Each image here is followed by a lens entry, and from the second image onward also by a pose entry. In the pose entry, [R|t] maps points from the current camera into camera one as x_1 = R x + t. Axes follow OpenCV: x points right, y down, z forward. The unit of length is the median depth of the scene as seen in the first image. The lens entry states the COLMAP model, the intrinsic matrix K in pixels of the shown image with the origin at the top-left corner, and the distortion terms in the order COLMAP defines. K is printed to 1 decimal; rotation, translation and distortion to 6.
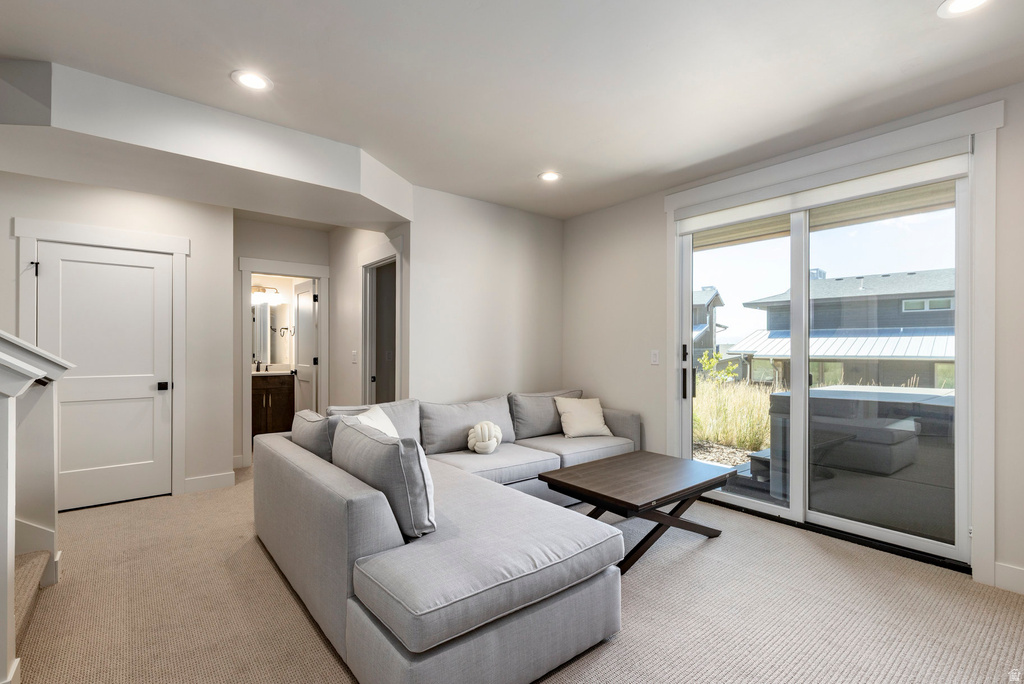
lens RADIAL K [[468.8, 0, 500.0], [0, 468.8, 343.2], [0, 0, 1]] dist [0.007471, -0.000701]
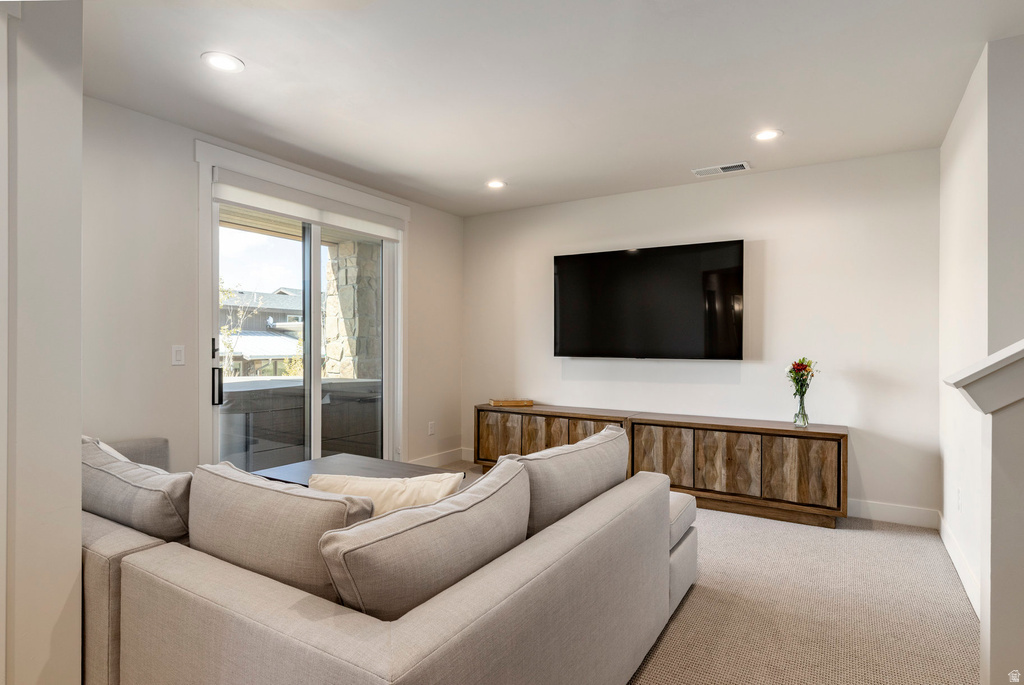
lens RADIAL K [[550.7, 0, 510.9], [0, 550.7, 346.9], [0, 0, 1]] dist [0.001751, -0.000237]
pose [[-0.327187, -0.006056, 0.944940, -0.723473], [-0.015930, 0.999873, 0.000892, 0.010031], [-0.944825, -0.014761, -0.327242, 0.902485]]
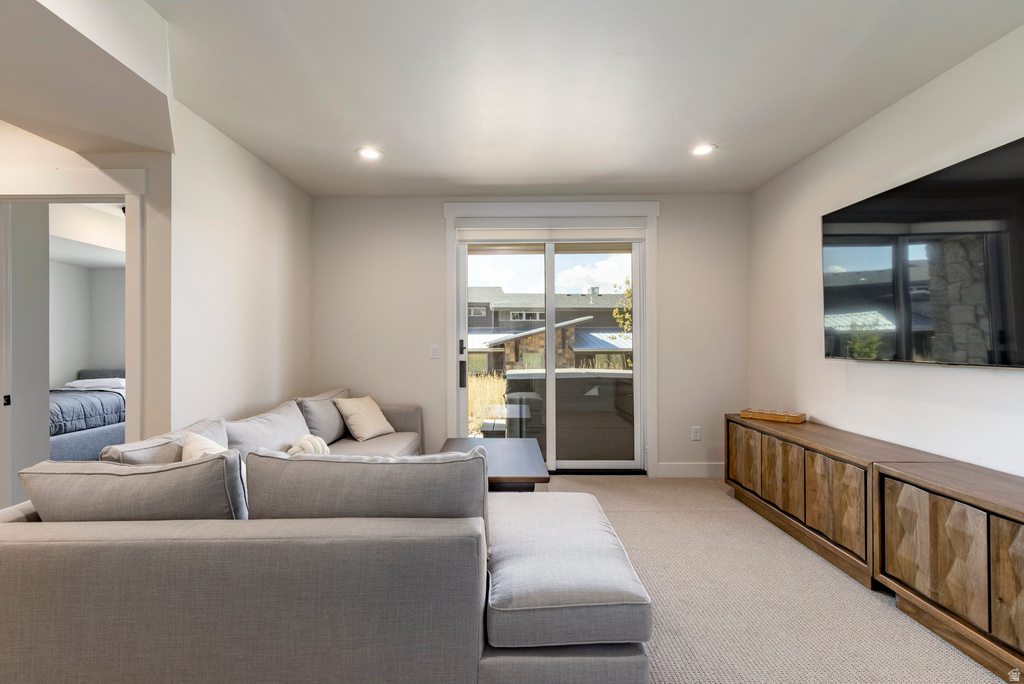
lens RADIAL K [[468.8, 0, 507.6], [0, 468.8, 340.6], [0, 0, 1]] dist [0.007471, -0.000701]
pose [[0.633622, -0.002489, 0.773638, -0.440086], [-0.002634, 0.999982, 0.005374, -0.001010], [-0.773638, -0.005443, 0.633605, 0.223106]]
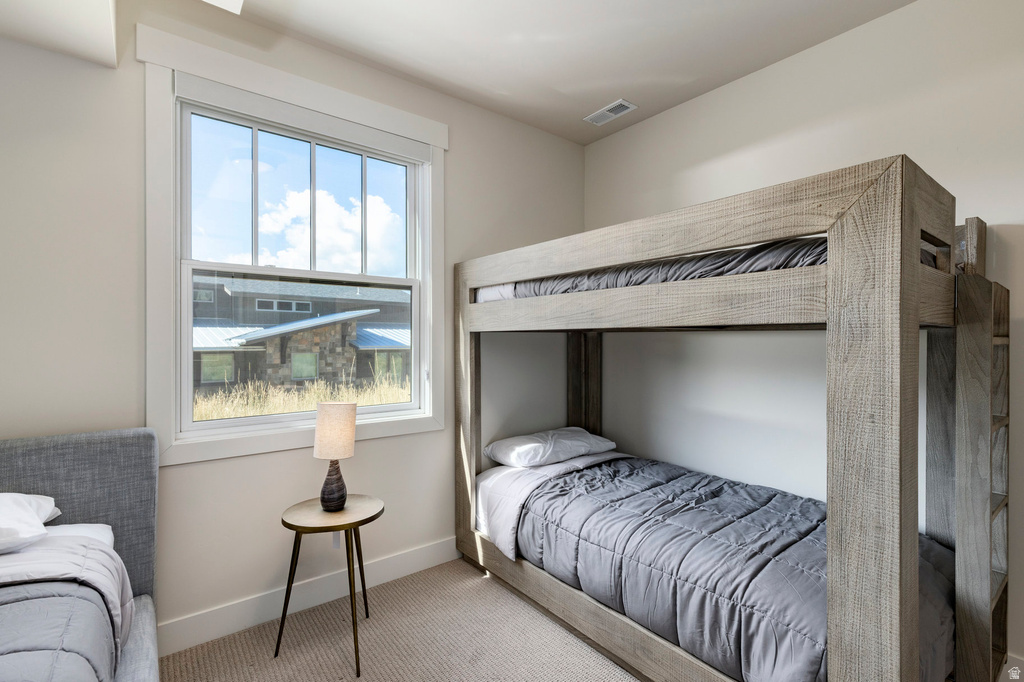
lens RADIAL K [[468.8, 0, 516.7], [0, 468.8, 339.9], [0, 0, 1]] dist [0.007471, -0.000701]
pose [[0.017267, -0.003399, 0.999845, -0.416785], [-0.011513, 0.999927, 0.003598, 0.002966], [-0.999785, -0.011573, 0.017227, 0.464067]]
